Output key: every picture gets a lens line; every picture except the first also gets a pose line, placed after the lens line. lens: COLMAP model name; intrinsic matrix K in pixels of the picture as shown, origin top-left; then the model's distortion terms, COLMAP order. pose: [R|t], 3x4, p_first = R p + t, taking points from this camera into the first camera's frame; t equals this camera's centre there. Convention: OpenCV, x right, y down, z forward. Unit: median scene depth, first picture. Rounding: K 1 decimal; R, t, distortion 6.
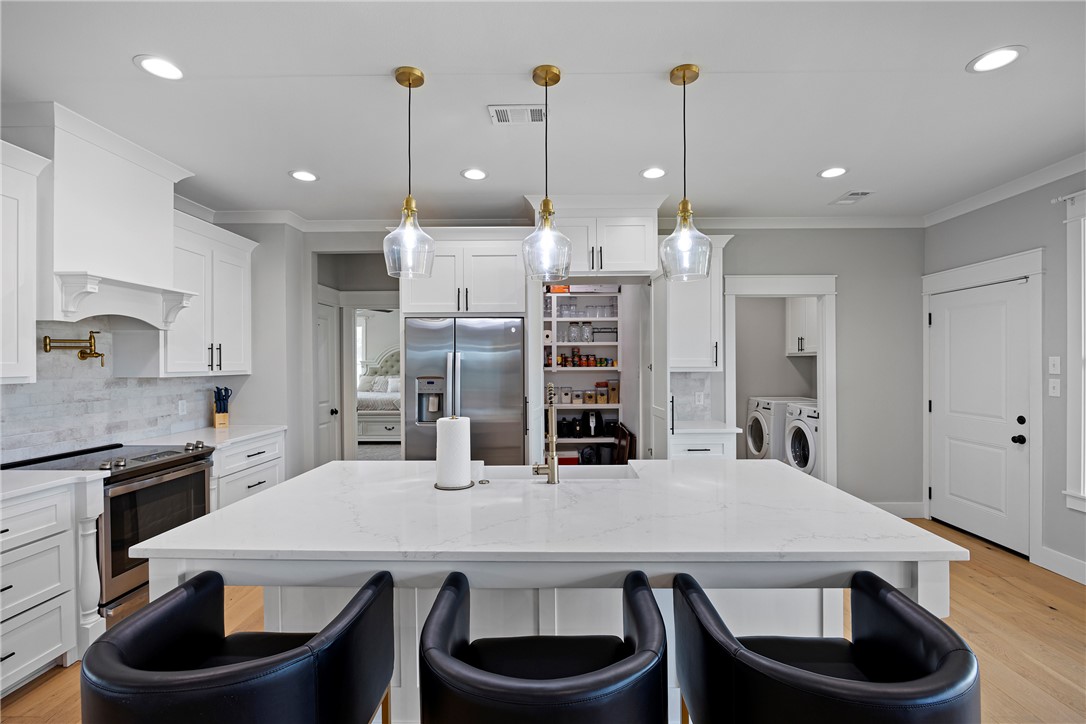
lens RADIAL K [[469.0, 0, 543.6], [0, 469.0, 368.8], [0, 0, 1]] dist [-0.015159, 0.000710]
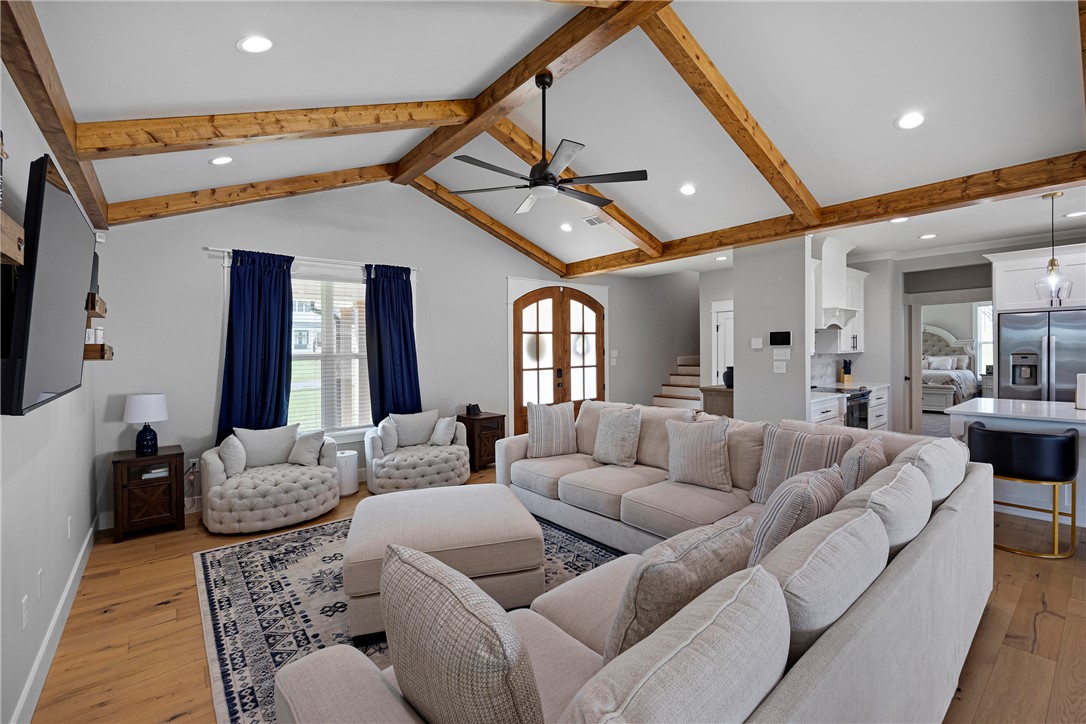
lens RADIAL K [[469.0, 0, 544.0], [0, 469.0, 358.2], [0, 0, 1]] dist [-0.015159, 0.000710]
pose [[0.636286, 0.008764, -0.771403, -0.084417], [0.007304, 0.999822, 0.017384, -0.004230], [0.771418, -0.016695, 0.636109, -1.070771]]
